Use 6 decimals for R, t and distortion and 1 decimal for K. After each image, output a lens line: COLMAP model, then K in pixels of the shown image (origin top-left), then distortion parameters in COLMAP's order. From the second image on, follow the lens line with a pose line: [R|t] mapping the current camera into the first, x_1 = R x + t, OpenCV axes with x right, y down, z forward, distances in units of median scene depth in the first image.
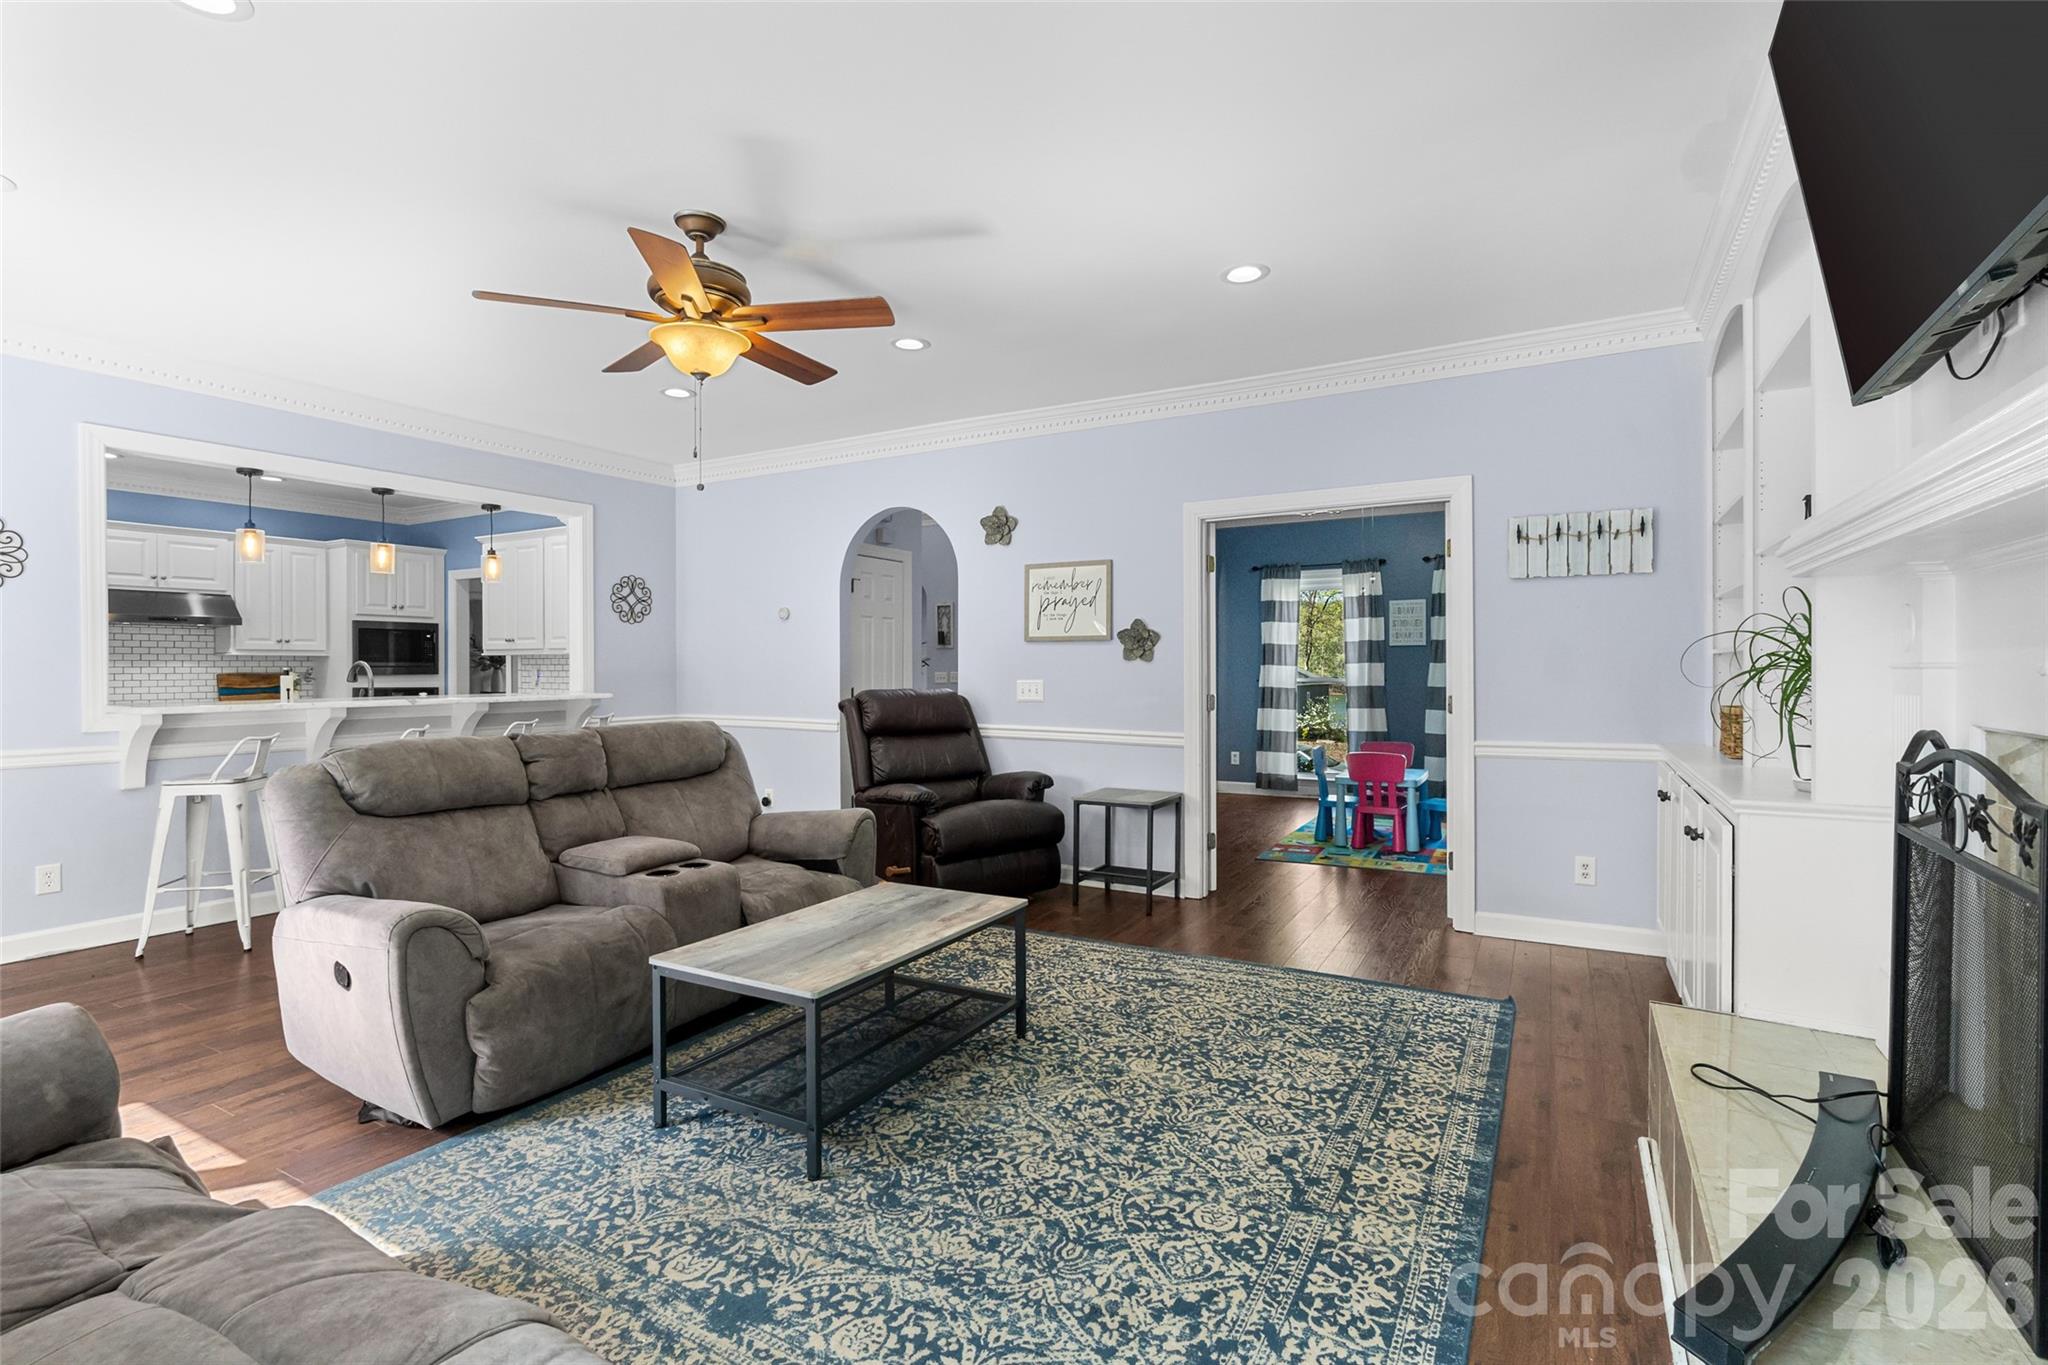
lens RADIAL K [[949.2, 0, 1020.9], [0, 949.2, 668.4], [0, 0, 1]] dist [-0.003078, 0.000796]
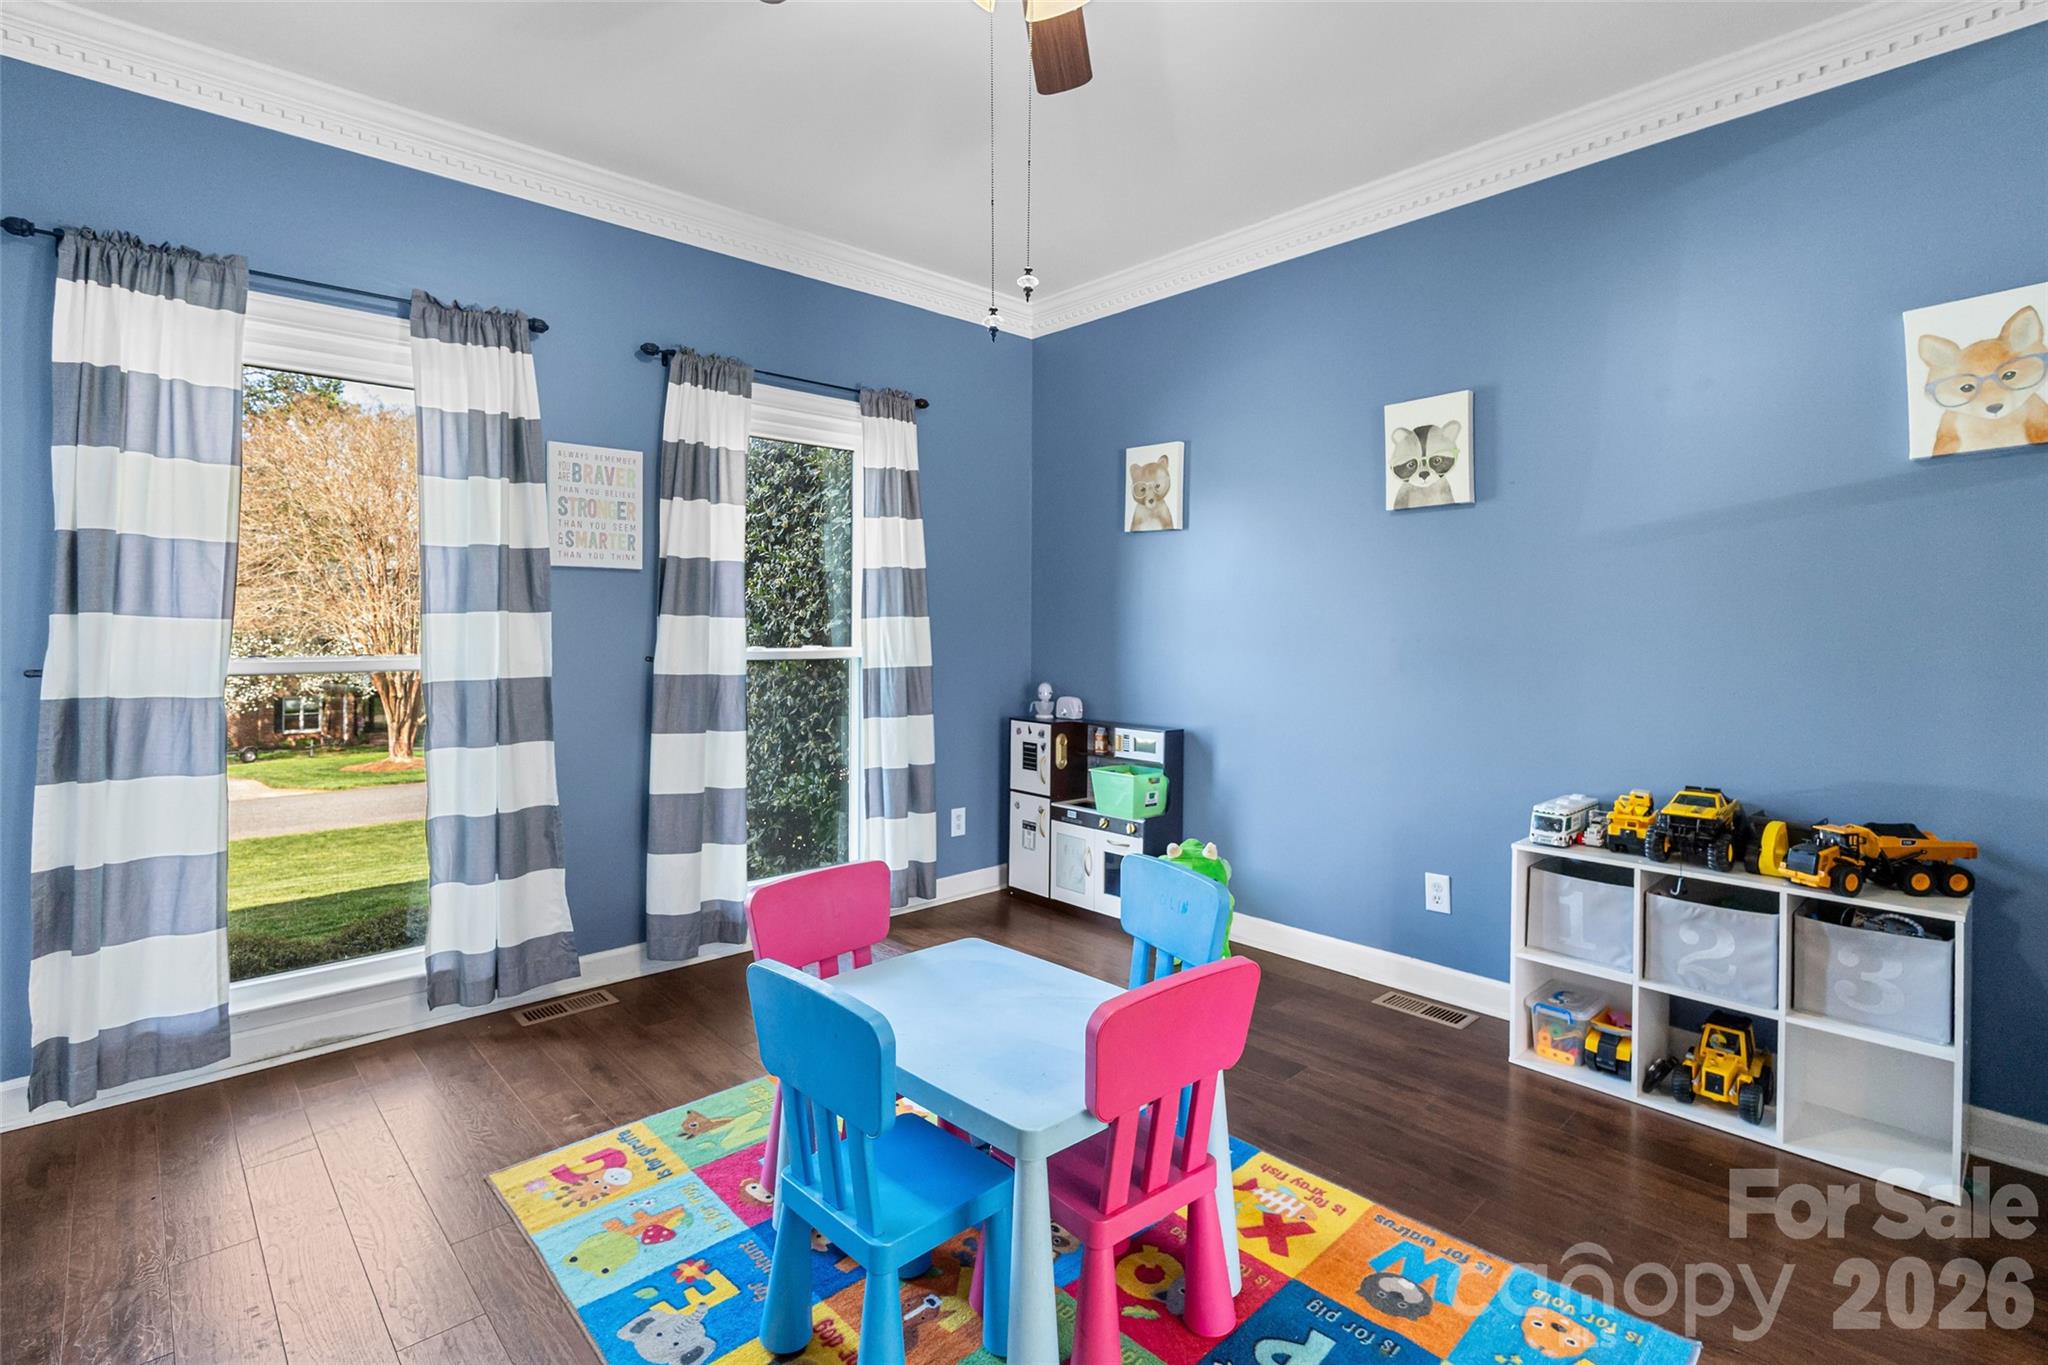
lens RADIAL K [[974.0, 0, 1023.2], [0, 974.0, 622.2], [0, 0, 1]] dist [-0.001907, 0.000007]
pose [[0.294336, 0.008592, 0.955663, 0.257152], [-0.004768, 0.999960, -0.007521, -0.001073], [-0.955690, -0.002343, 0.294365, 2.119950]]
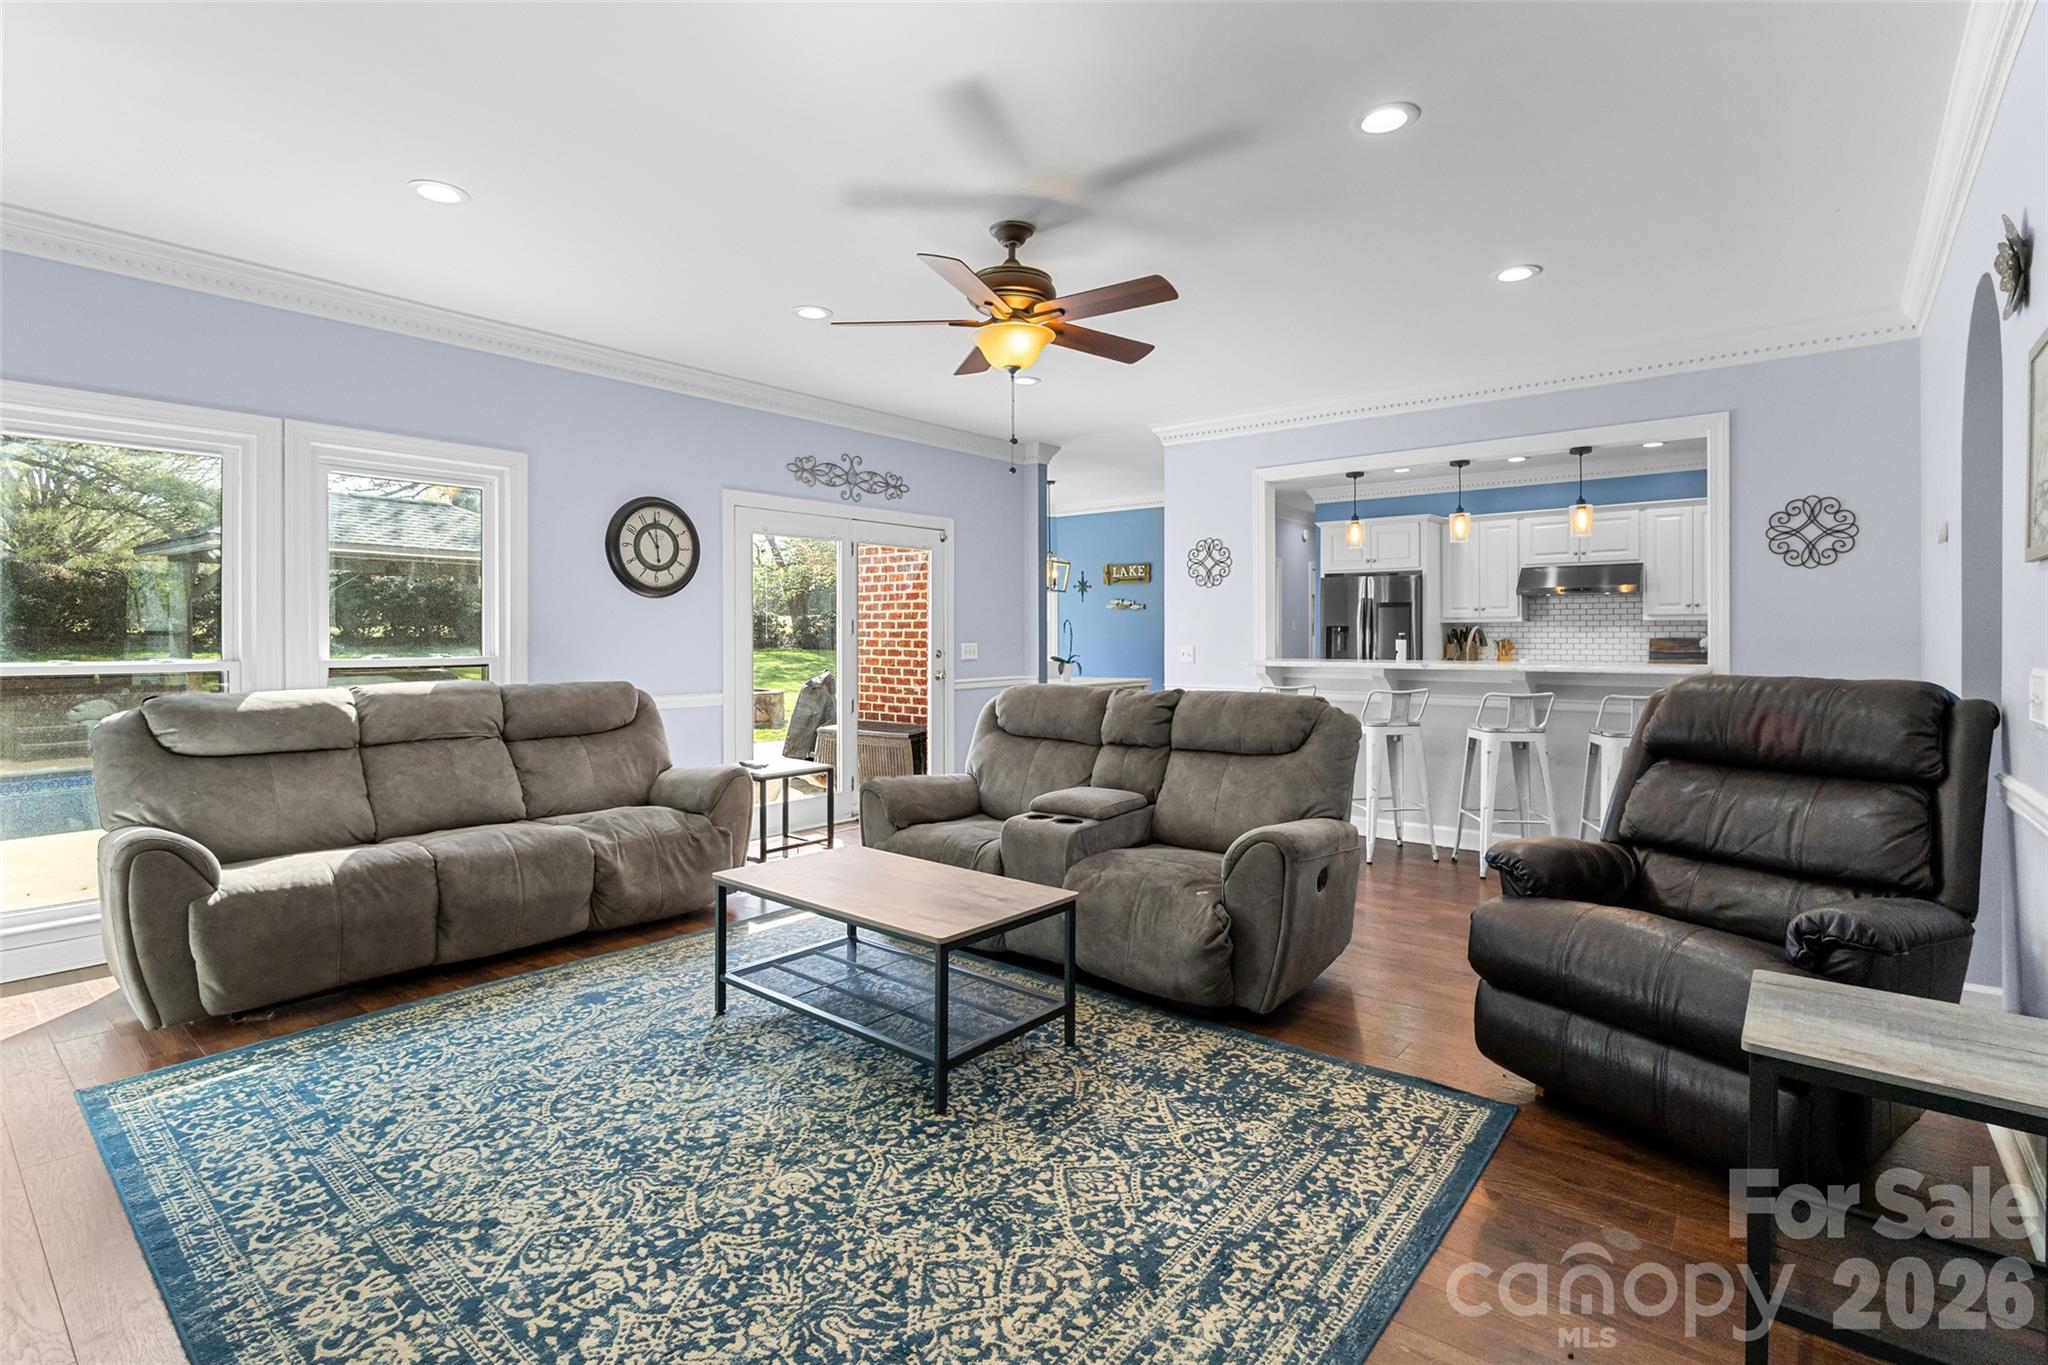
lens RADIAL K [[957.7, 0, 1024.5], [0, 957.7, 634.5], [0, 0, 1]] dist [-0.005952, 0.001322]
pose [[-0.173146, 0.001949, -0.984894, 0.829610], [0.000315, 0.999998, 0.001924, -0.002641], [0.984896, 0.000023, -0.173146, 1.319094]]
